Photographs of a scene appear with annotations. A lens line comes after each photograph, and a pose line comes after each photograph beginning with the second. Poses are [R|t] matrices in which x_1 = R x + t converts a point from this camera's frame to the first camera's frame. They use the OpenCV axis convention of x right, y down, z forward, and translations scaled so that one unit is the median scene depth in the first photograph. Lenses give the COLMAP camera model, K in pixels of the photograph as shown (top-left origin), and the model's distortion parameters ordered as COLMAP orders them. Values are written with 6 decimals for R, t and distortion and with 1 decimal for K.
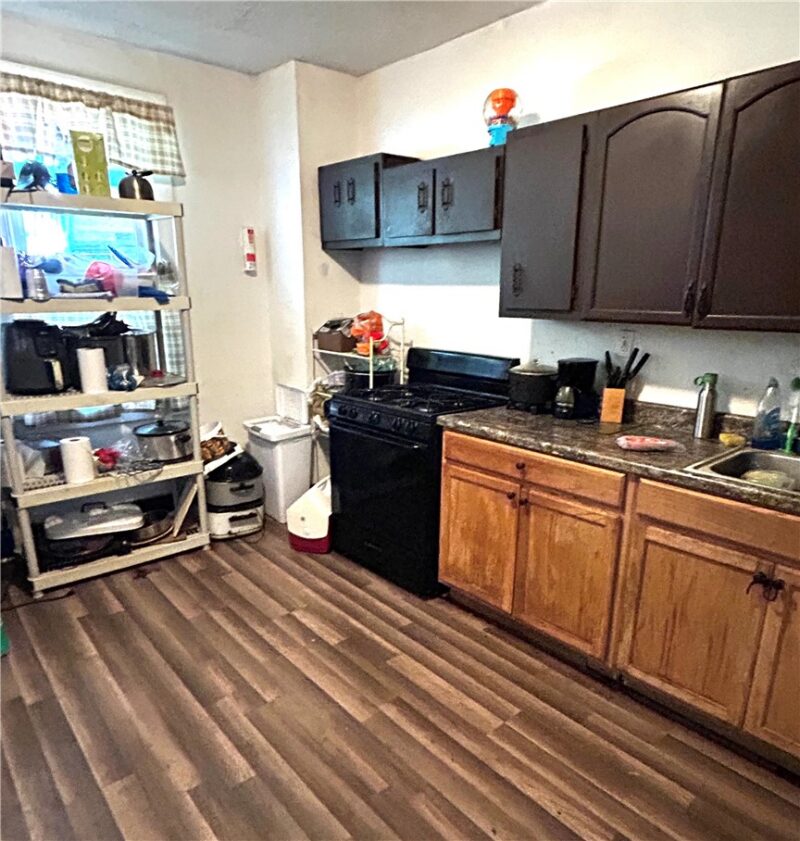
lens RADIAL K [[605.7, 0, 401.5], [0, 605.7, 465.8], [0, 0, 1]] dist [0.002623, -0.008619]
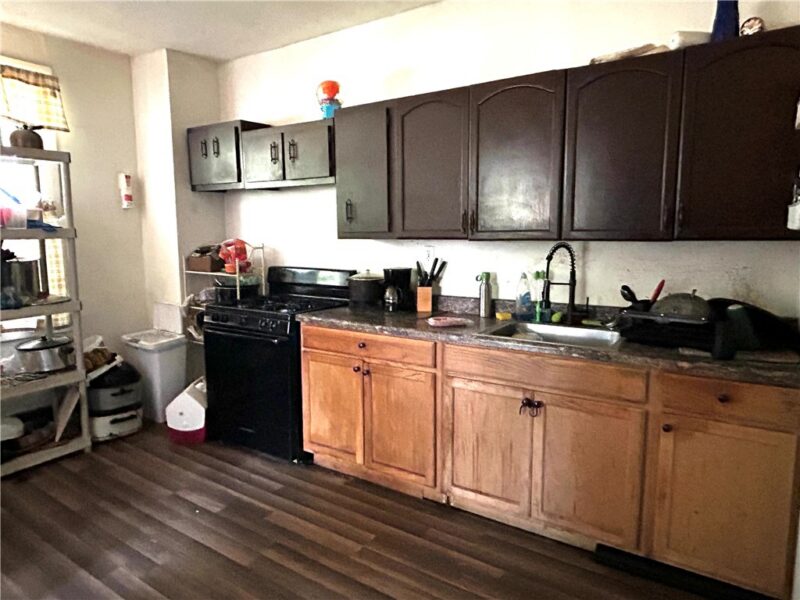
lens RADIAL K [[521.5, 0, 400.0], [0, 521.5, 300.0], [0, 0, 1]] dist [-0.007769, -0.001299]
pose [[0.963868, -0.046151, 0.262354, -0.014135], [0.085326, 0.986476, -0.139947, 0.056390], [-0.252347, 0.157276, 0.954770, -0.103744]]
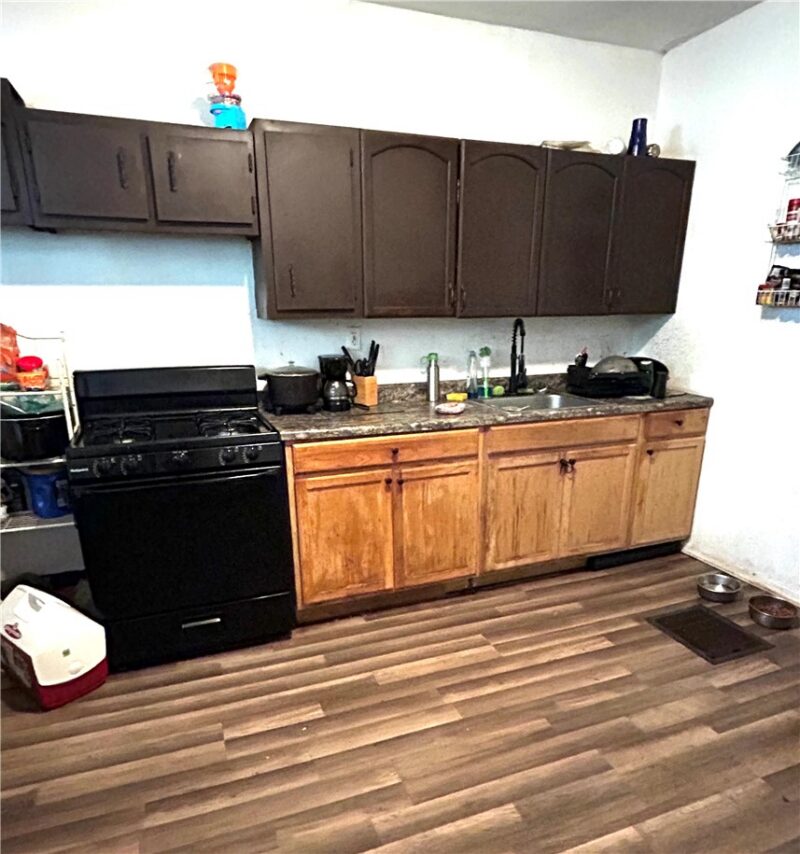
lens RADIAL K [[604.1, 0, 401.9], [0, 604.1, 498.8], [0, 0, 1]] dist [-0.004779, -0.001220]
pose [[0.323999, -0.296918, 0.898256, -0.675567], [0.270797, 0.938853, 0.212661, -0.123125], [-0.906473, 0.174343, 0.384592, 0.481226]]
